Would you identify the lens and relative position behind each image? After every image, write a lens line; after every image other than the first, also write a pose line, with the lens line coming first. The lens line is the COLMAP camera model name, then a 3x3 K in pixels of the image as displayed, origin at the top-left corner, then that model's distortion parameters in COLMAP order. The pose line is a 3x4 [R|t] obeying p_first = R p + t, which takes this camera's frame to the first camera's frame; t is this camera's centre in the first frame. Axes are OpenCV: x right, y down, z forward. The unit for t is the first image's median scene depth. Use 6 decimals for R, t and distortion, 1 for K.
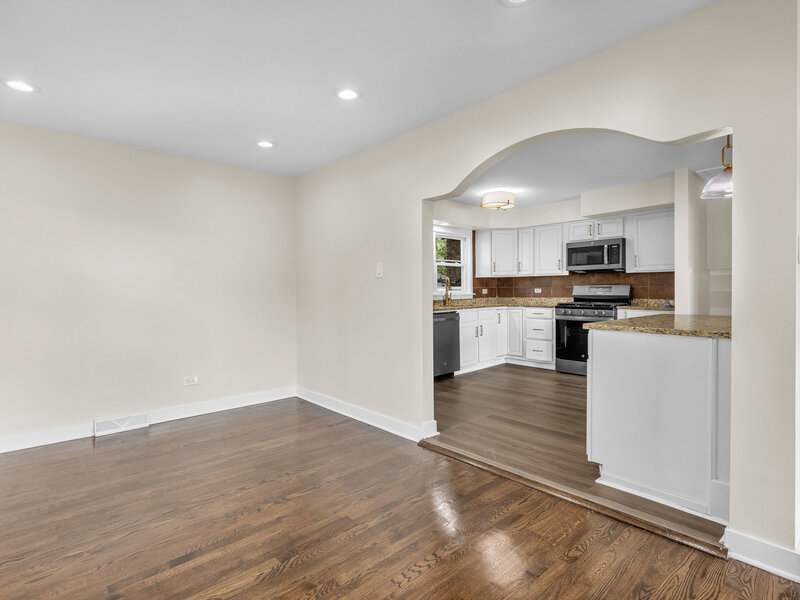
lens RADIAL K [[415.8, 0, 395.3], [0, 415.8, 294.2], [0, 0, 1]] dist [-0.006055, 0.001310]
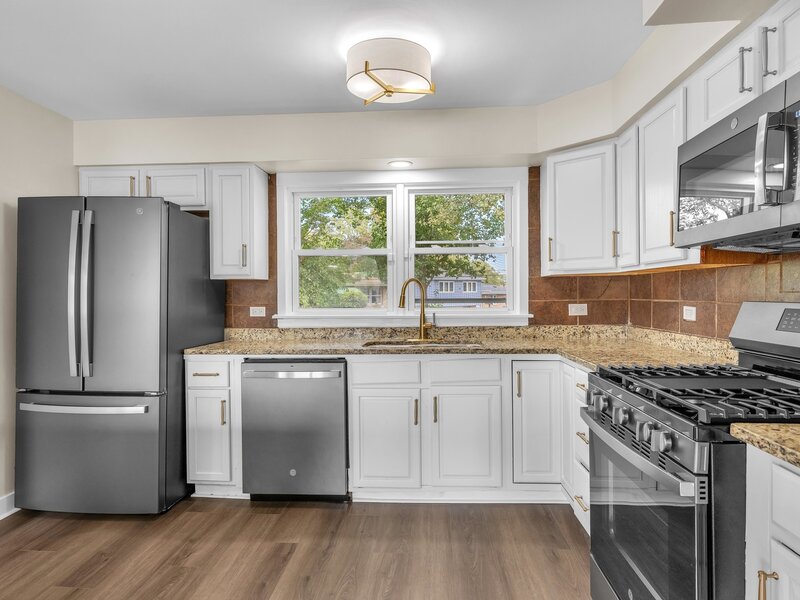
lens RADIAL K [[477.5, 0, 399.4], [0, 477.5, 295.8], [0, 0, 1]] dist [-0.005295, 0.003536]
pose [[0.685518, 0.006888, -0.728023, 0.511438], [-0.006040, 0.999975, 0.003773, -0.024980], [0.728030, 0.001811, 0.685543, 0.644066]]
